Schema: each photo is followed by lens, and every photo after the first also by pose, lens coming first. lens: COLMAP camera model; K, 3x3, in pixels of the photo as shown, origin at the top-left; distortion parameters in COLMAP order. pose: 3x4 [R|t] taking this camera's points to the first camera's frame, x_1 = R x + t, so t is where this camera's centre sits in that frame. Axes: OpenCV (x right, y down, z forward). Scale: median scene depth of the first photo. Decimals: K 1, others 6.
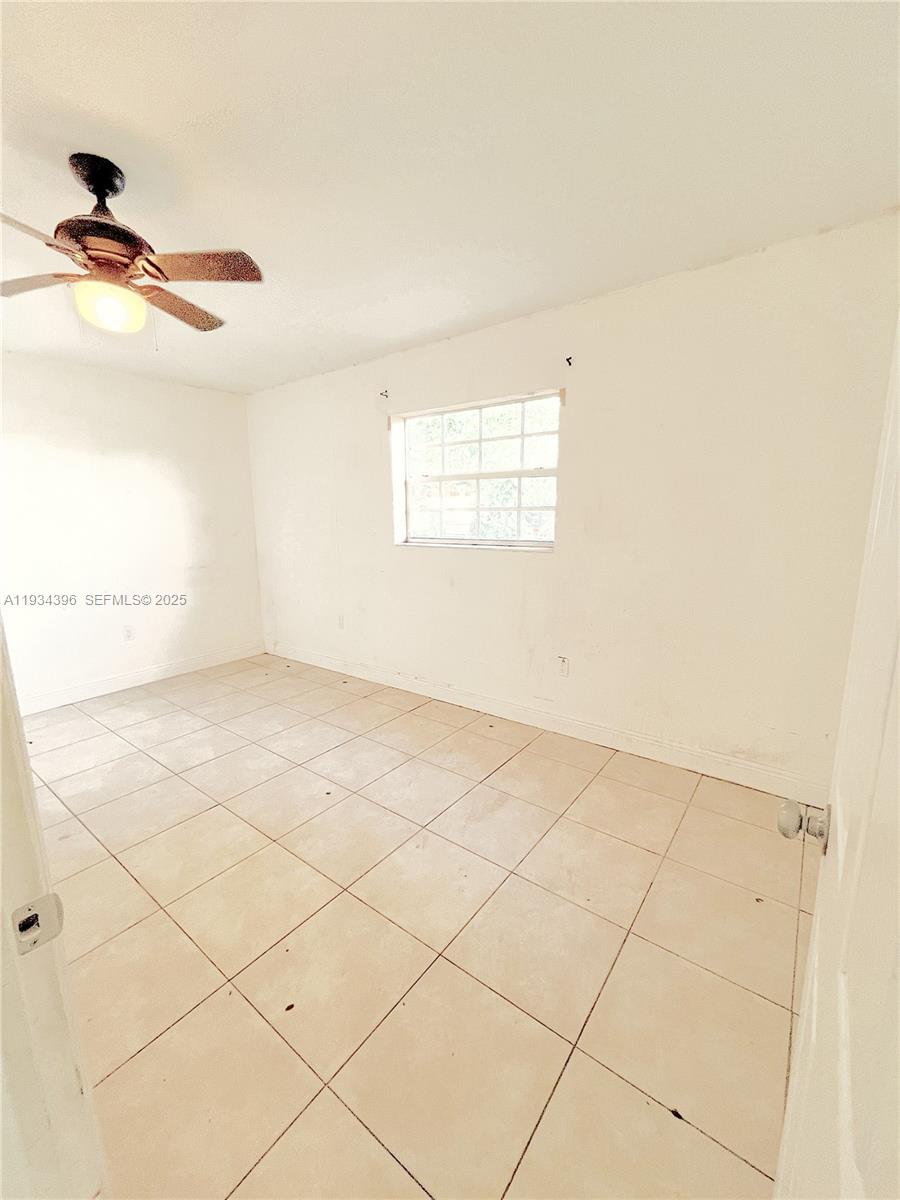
lens RADIAL K [[487.9, 0, 448.4], [0, 487.9, 599.5], [0, 0, 1]] dist [-0.001056, 0.000163]
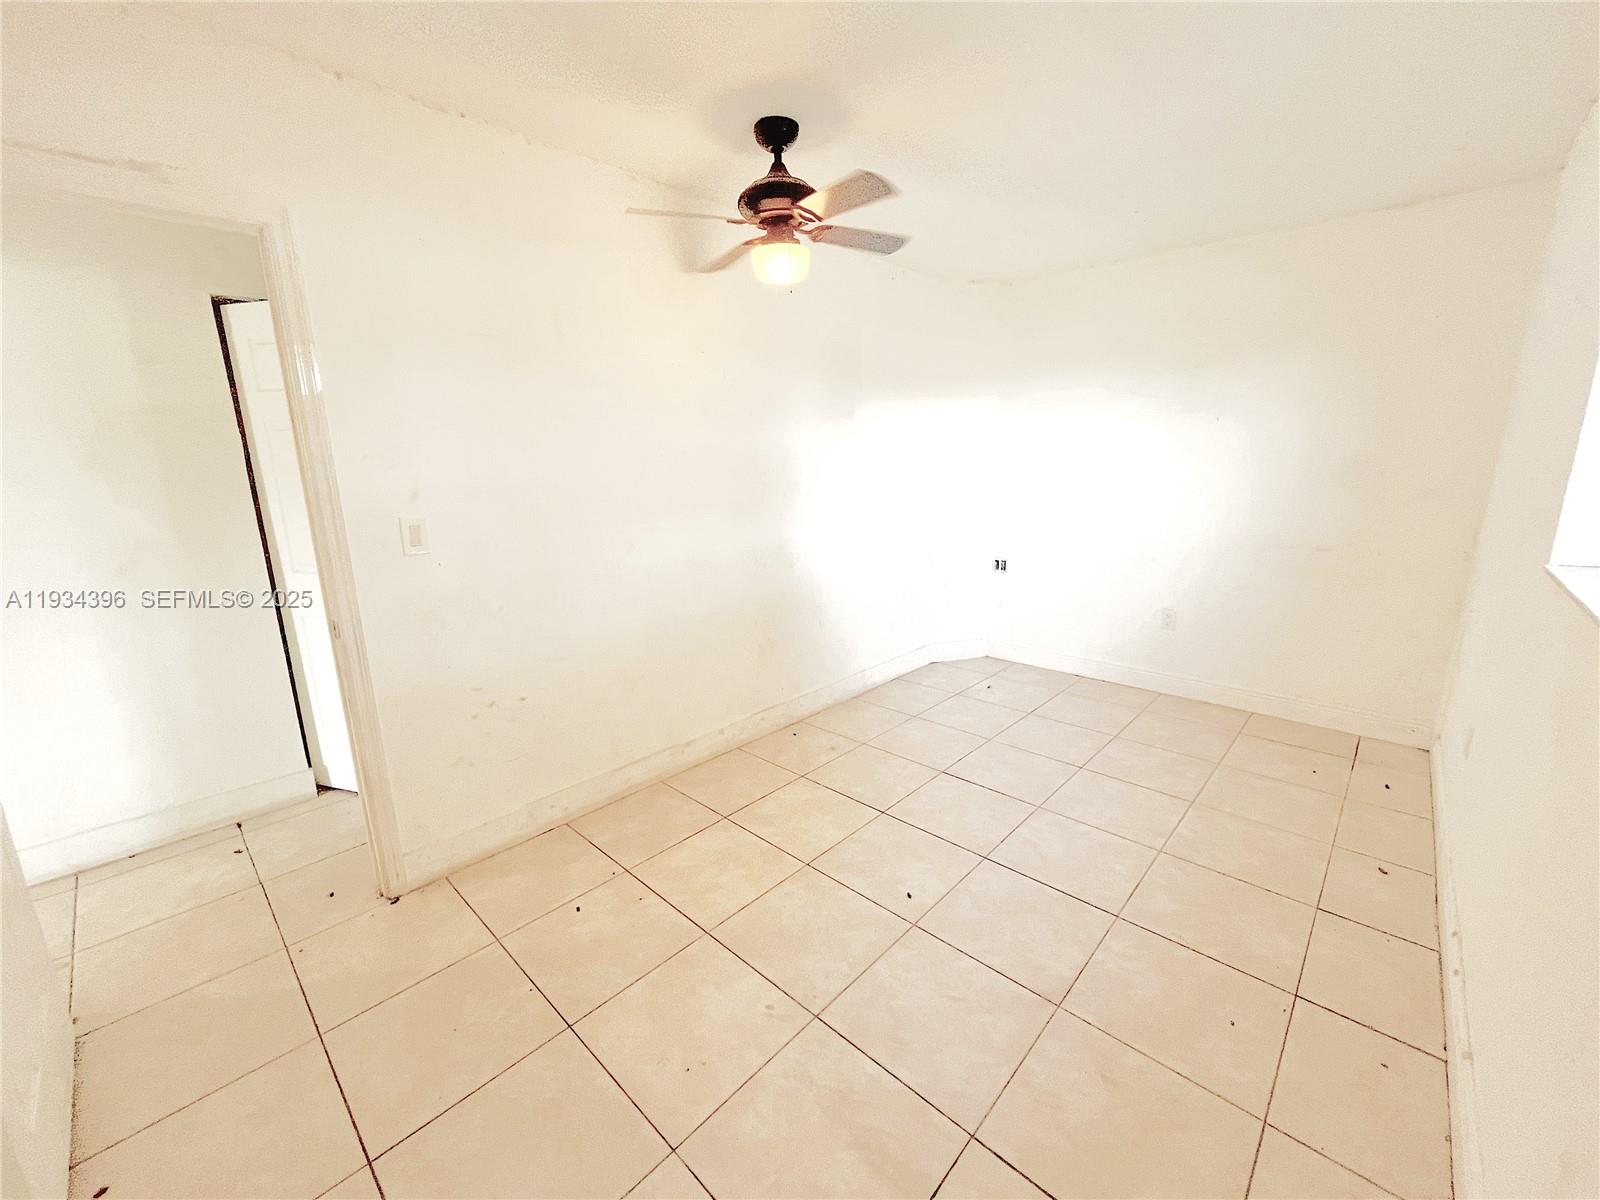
lens RADIAL K [[650.5, 0, 800.0], [0, 650.5, 600.6], [0, 0, 1]] dist [-0.001056, 0.000163]
pose [[-0.097537, 0.236811, -0.966647, 0.423468], [-0.159422, 0.955019, 0.250048, -0.146484], [0.982380, 0.178494, -0.055397, 0.667143]]
